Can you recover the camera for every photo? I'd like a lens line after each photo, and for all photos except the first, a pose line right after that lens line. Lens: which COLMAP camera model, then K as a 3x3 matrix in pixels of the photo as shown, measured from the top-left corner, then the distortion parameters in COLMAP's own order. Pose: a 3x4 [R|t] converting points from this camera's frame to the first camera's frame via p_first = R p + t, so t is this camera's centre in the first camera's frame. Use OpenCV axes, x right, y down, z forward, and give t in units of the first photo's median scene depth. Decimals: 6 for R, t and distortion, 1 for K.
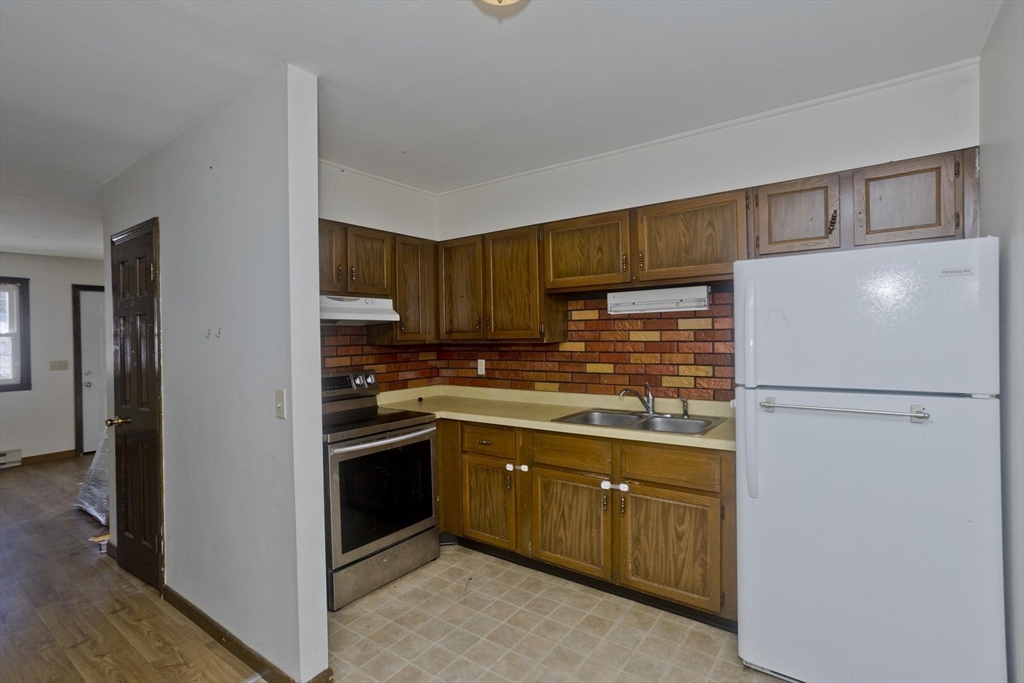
lens RADIAL K [[488.9, 0, 516.6], [0, 488.9, 340.6], [0, 0, 1]] dist [-0.043100, 0.024829]
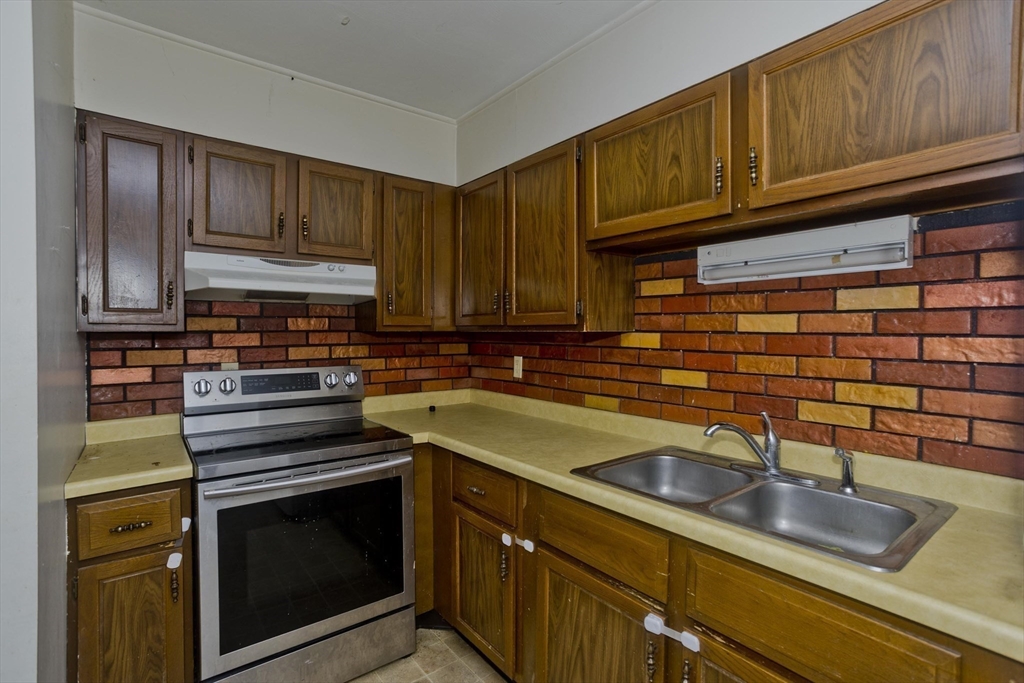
lens RADIAL K [[488.9, 0, 513.8], [0, 488.9, 339.2], [0, 0, 1]] dist [-0.043100, 0.024829]
pose [[0.960164, 0.024414, -0.278369, 0.156442], [-0.022054, 0.999689, 0.011606, 0.008855], [0.278566, -0.005004, 0.960404, 0.445195]]
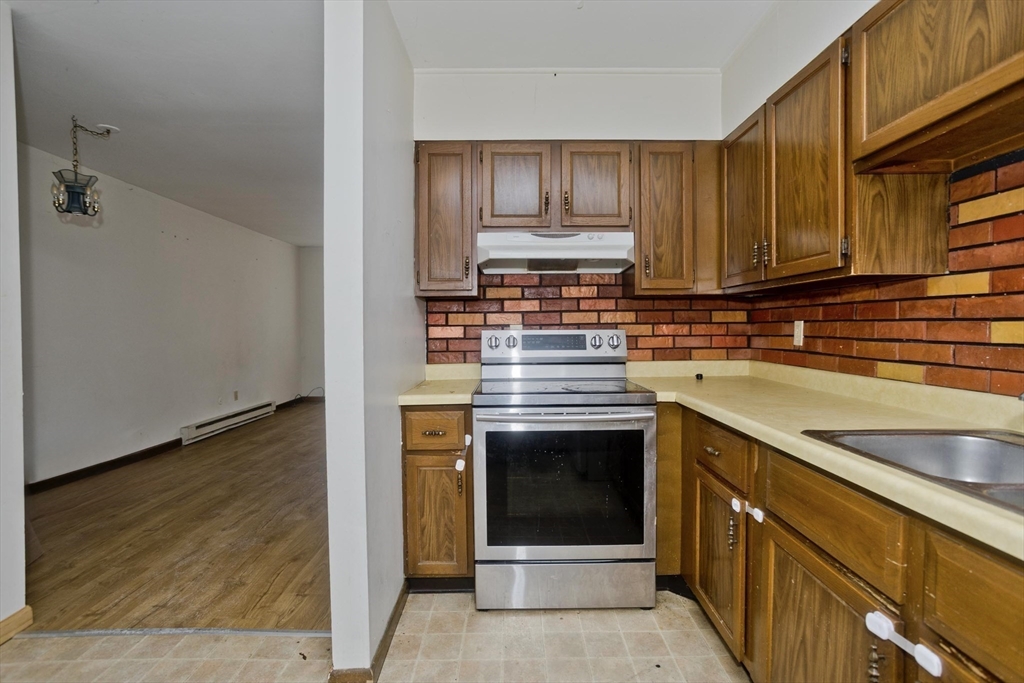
lens RADIAL K [[488.9, 0, 517.7], [0, 488.9, 337.4], [0, 0, 1]] dist [-0.043100, 0.024829]
pose [[0.592190, 0.031666, -0.805176, 0.273909], [-0.012508, 0.999468, 0.030108, 0.061922], [0.805701, -0.007758, 0.592271, 0.499997]]
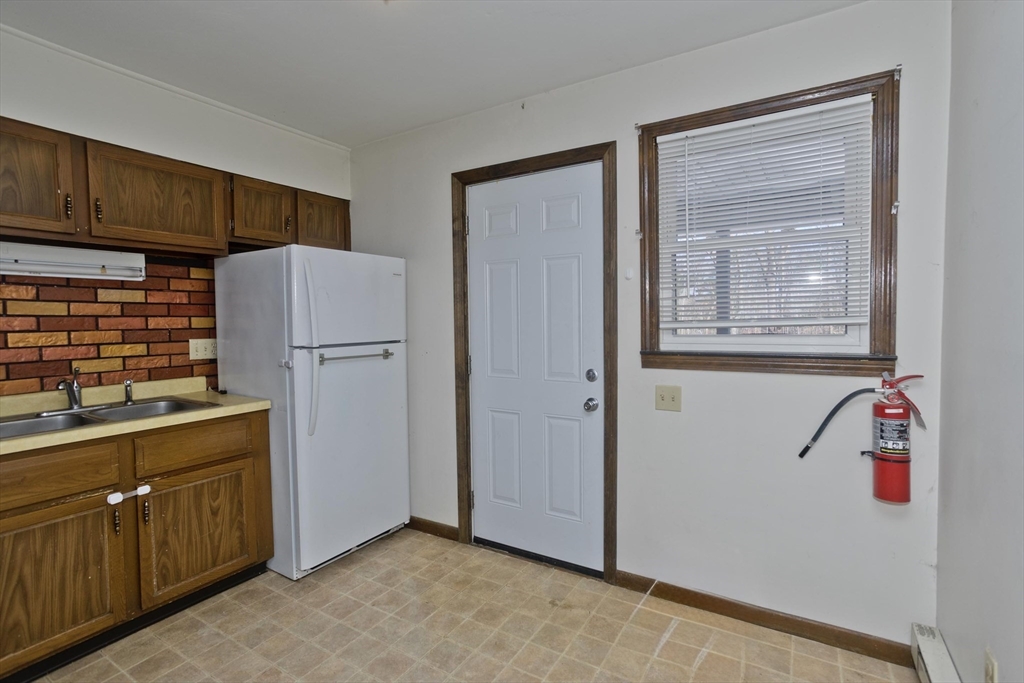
lens RADIAL K [[488.9, 0, 513.7], [0, 488.9, 337.6], [0, 0, 1]] dist [-0.043100, 0.024829]
pose [[-0.073471, -0.020102, 0.997095, -0.543739], [0.023348, 0.999488, 0.021871, 0.037966], [-0.997024, 0.024887, -0.072964, 0.377994]]
